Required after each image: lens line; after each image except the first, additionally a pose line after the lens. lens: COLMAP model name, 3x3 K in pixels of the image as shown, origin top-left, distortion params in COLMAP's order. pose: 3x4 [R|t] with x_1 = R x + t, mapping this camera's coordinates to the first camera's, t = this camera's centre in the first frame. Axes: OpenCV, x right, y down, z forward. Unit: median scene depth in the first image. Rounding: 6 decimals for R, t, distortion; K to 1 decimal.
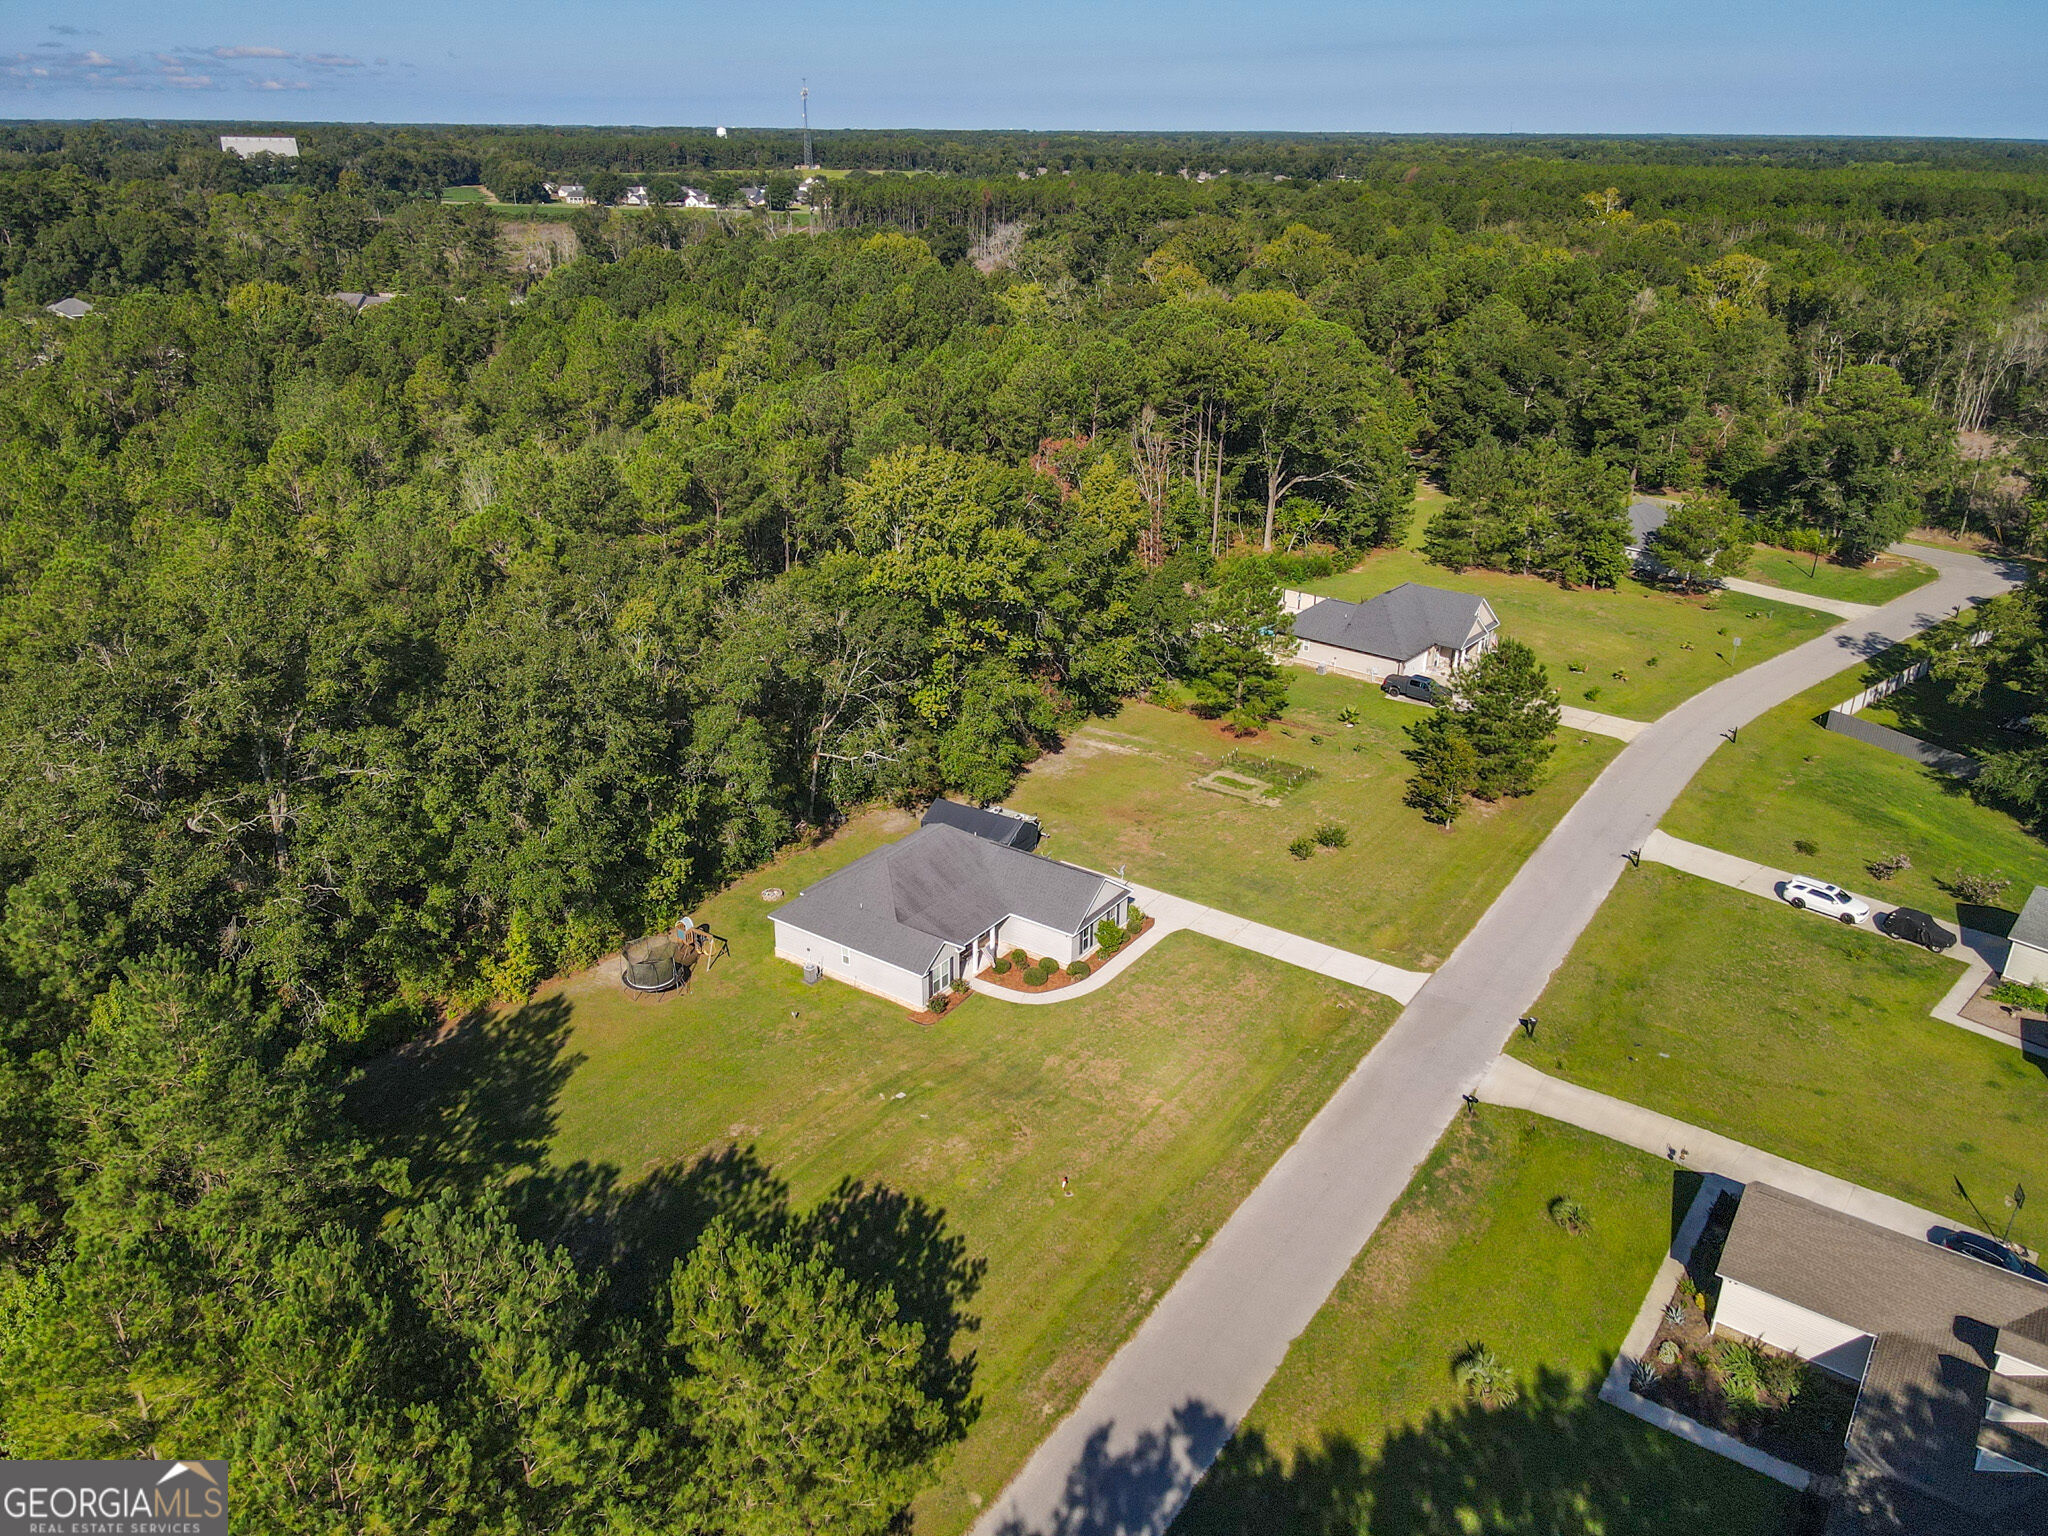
lens RADIAL K [[1488.4, 0, 1018.1], [0, 1488.4, 801.0], [0, 0, 1]] dist [0.005007, 0.000250]
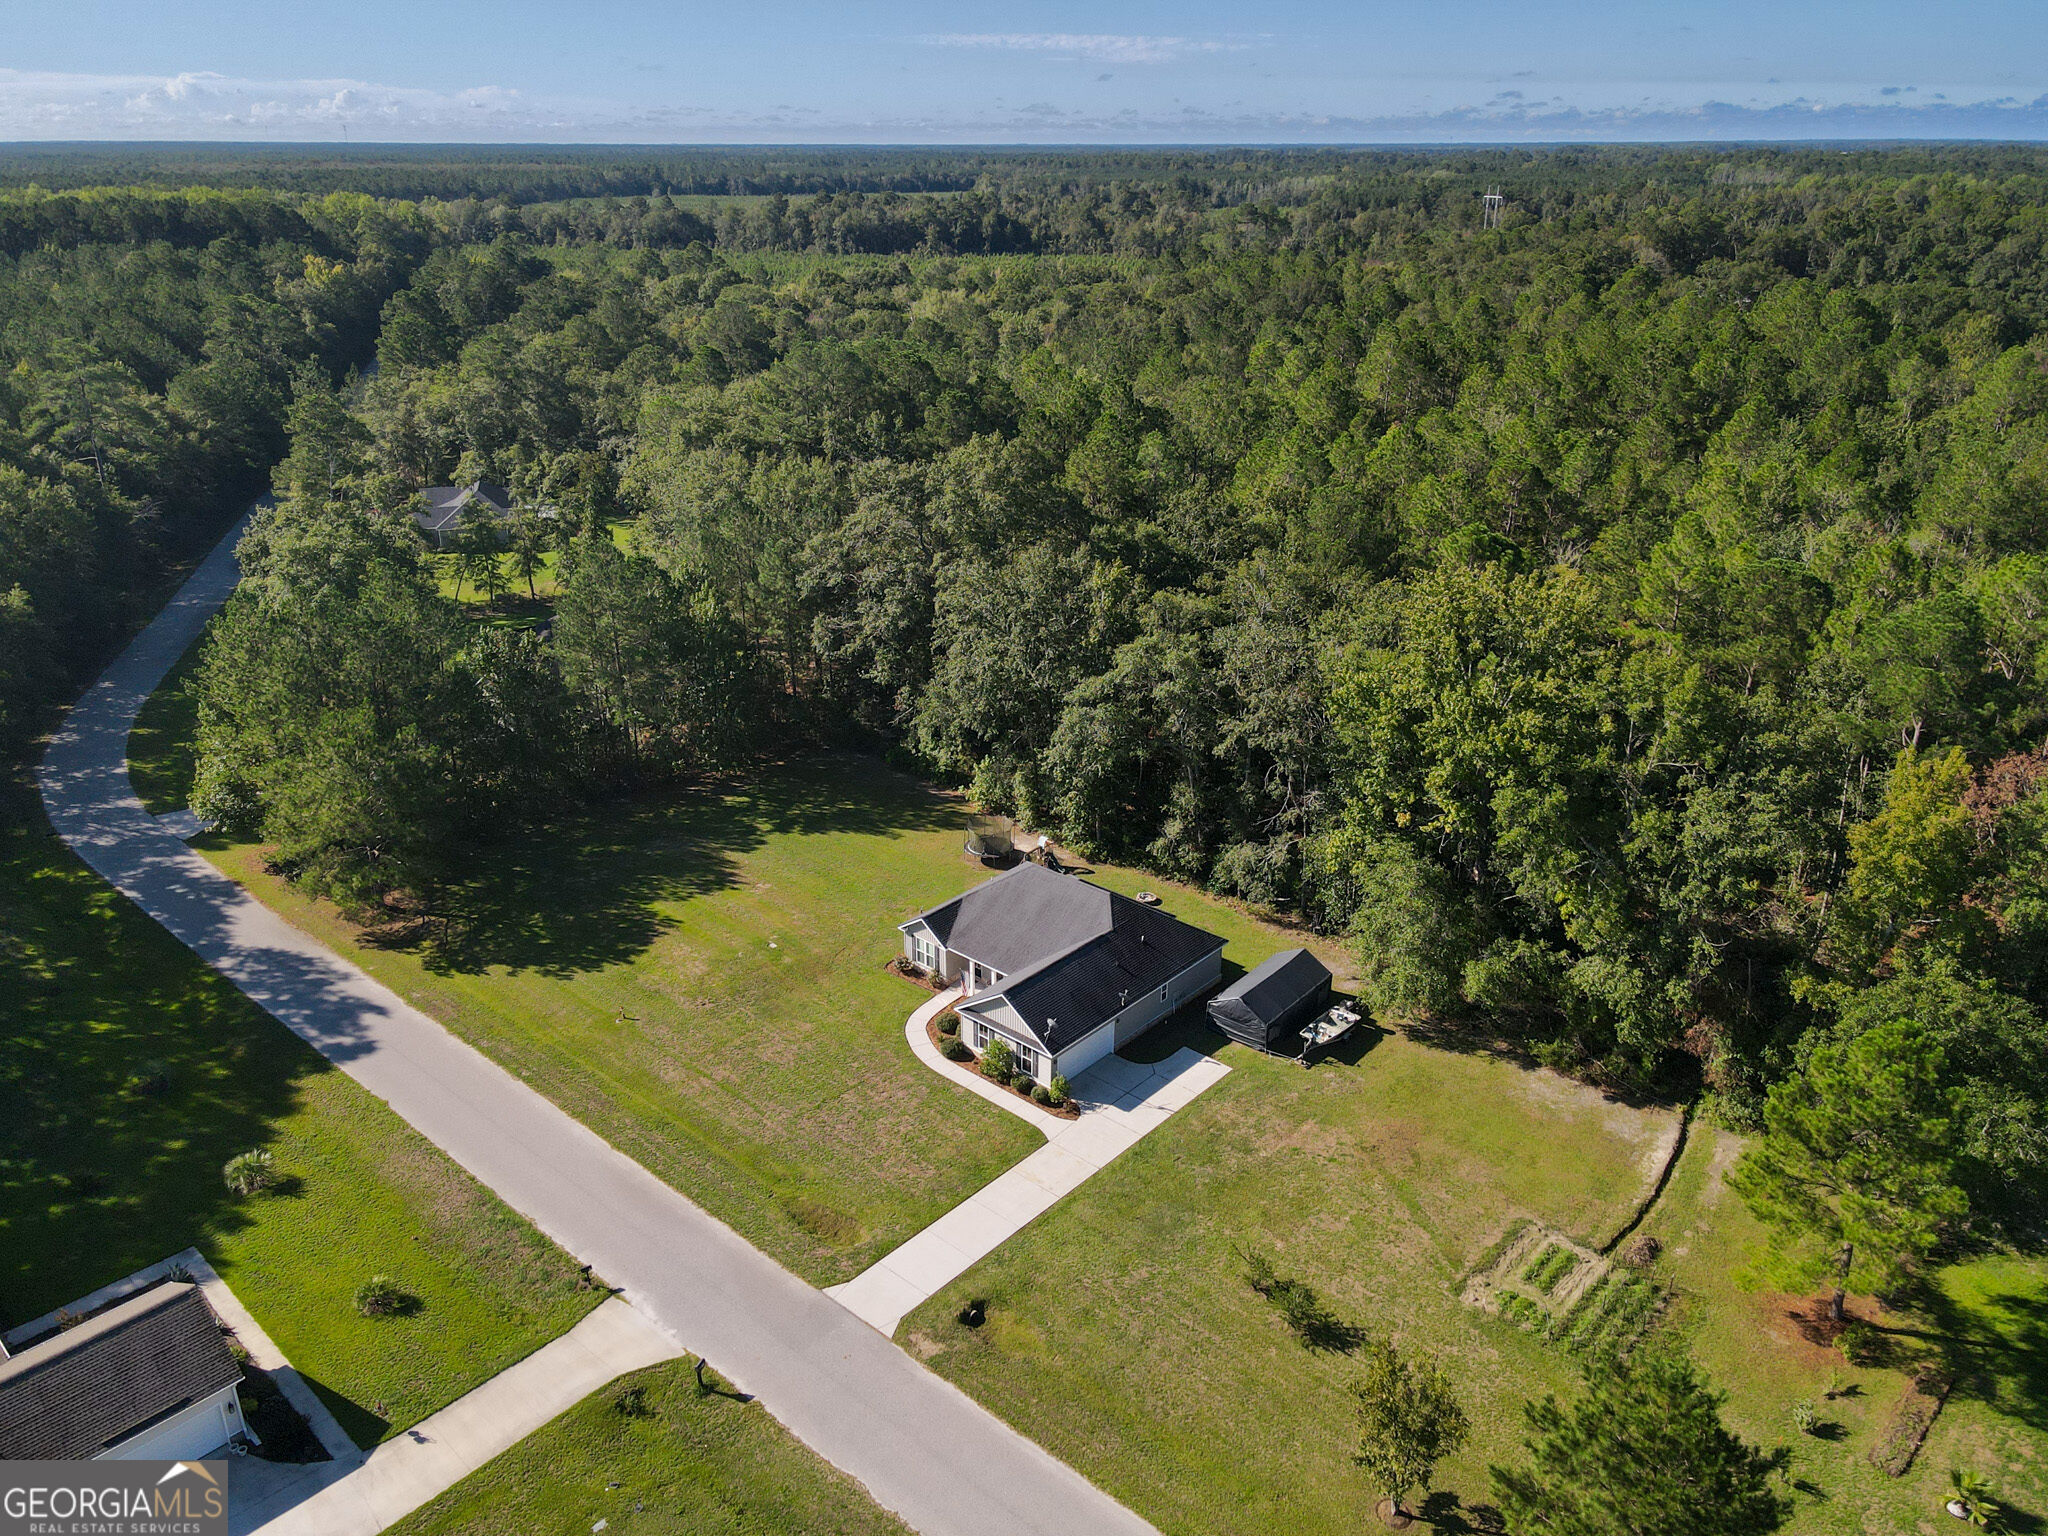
lens RADIAL K [[1488.4, 0, 1018.1], [0, 1488.4, 801.0], [0, 0, 1]] dist [0.005007, 0.000250]
pose [[-0.131445, 0.395813, -0.908875, 0.882357], [-0.407513, 0.814207, 0.413521, -0.444793], [0.903690, 0.424734, 0.054276, 0.989919]]
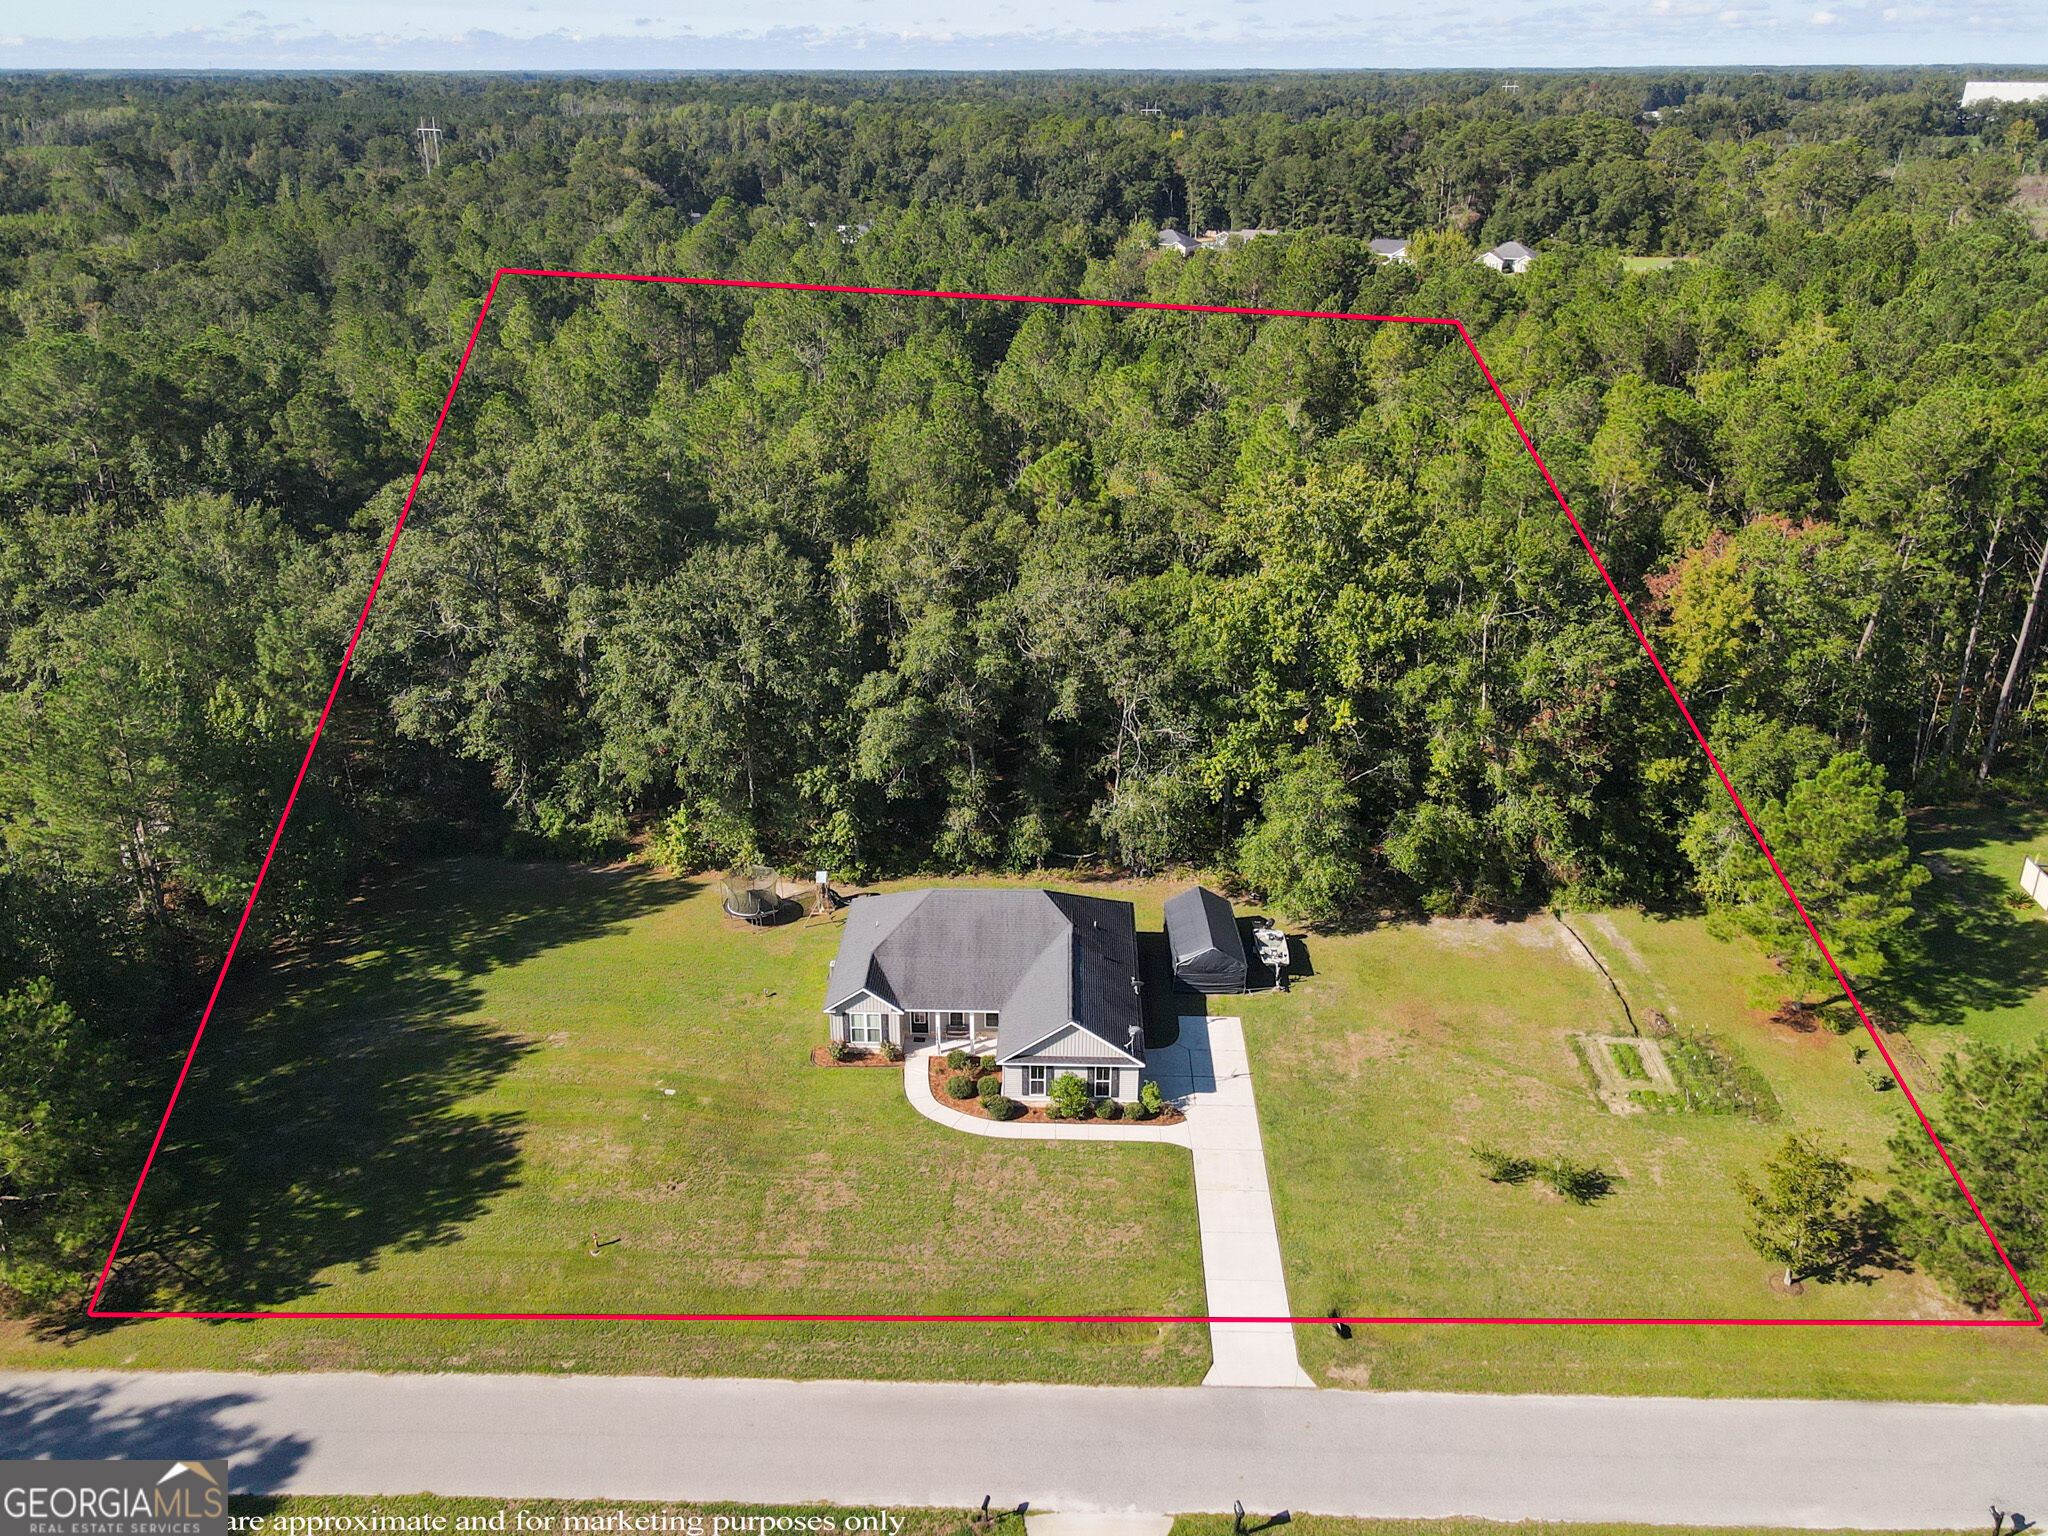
lens RADIAL K [[1631.1, 0, 1024.0], [0, 1631.1, 768.0], [0, 0, 1]] dist [0.005444, 0.015937]
pose [[0.542681, 0.325087, -0.774478, 0.723089], [-0.343551, 0.927317, 0.148512, -0.206770], [0.766466, 0.185478, 0.614921, 0.463828]]
